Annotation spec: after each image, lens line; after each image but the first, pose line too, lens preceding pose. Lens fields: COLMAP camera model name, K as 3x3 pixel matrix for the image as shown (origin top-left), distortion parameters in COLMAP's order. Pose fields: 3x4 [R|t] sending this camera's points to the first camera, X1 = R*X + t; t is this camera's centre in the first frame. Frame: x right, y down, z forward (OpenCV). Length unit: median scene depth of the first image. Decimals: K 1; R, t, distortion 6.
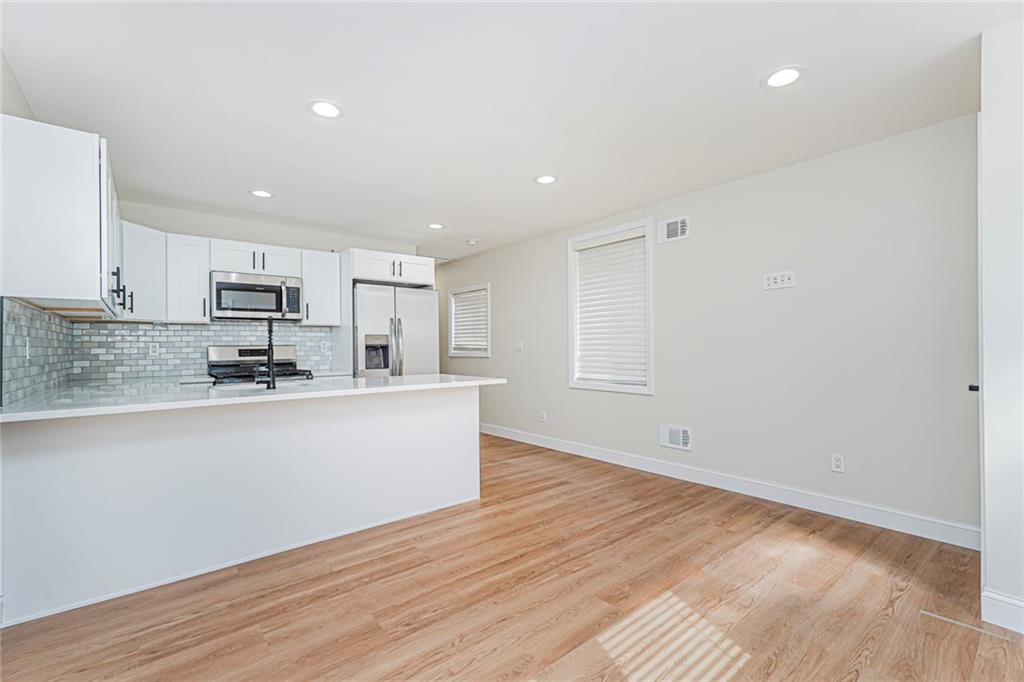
lens RADIAL K [[453.8, 0, 513.0], [0, 453.8, 347.2], [0, 0, 1]] dist [-0.009307, 0.005932]
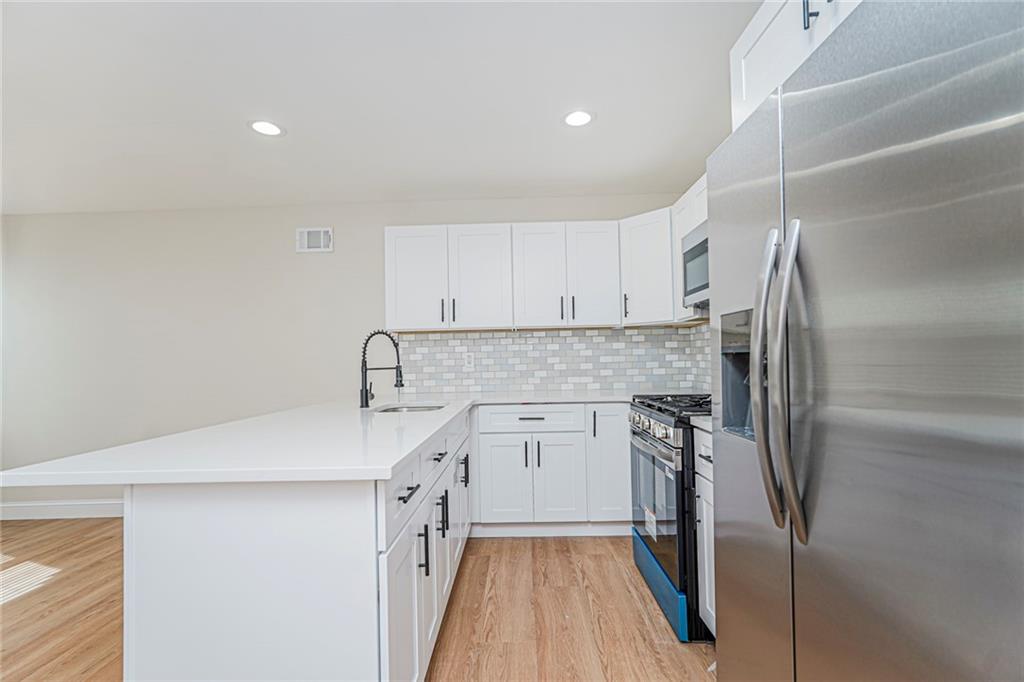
lens RADIAL K [[453.8, 0, 516.0], [0, 453.8, 343.0], [0, 0, 1]] dist [-0.009307, 0.005932]
pose [[-0.651162, 0.000814, -0.758938, -0.008952], [0.028732, 0.999309, -0.023581, -0.007315], [0.758394, -0.037161, -0.650736, 1.139545]]
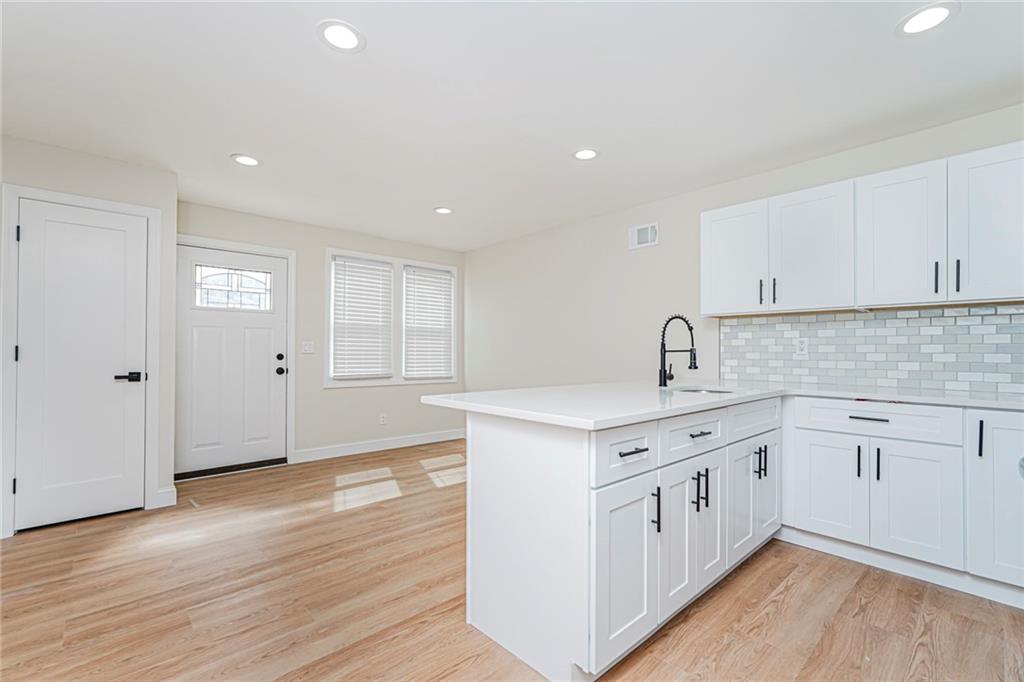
lens RADIAL K [[453.8, 0, 510.7], [0, 453.8, 344.9], [0, 0, 1]] dist [-0.009307, 0.005932]
pose [[-0.998790, 0.006839, -0.048709, -0.081605], [0.007411, 0.999906, -0.011575, 0.004045], [0.048625, -0.011922, -0.998746, 1.234345]]
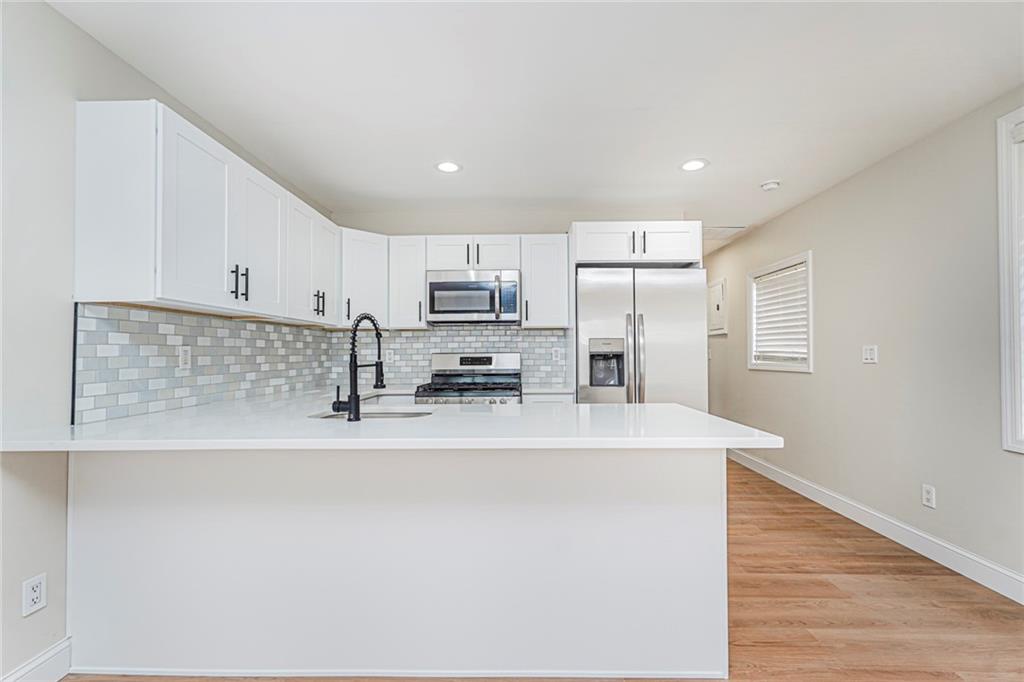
lens RADIAL K [[453.8, 0, 511.1], [0, 453.8, 346.1], [0, 0, 1]] dist [-0.009307, 0.005932]
pose [[0.759912, -0.004357, -0.650012, 0.050581], [-0.003358, 0.999938, -0.010629, -0.007760], [0.650018, 0.010259, 0.759850, 0.383377]]
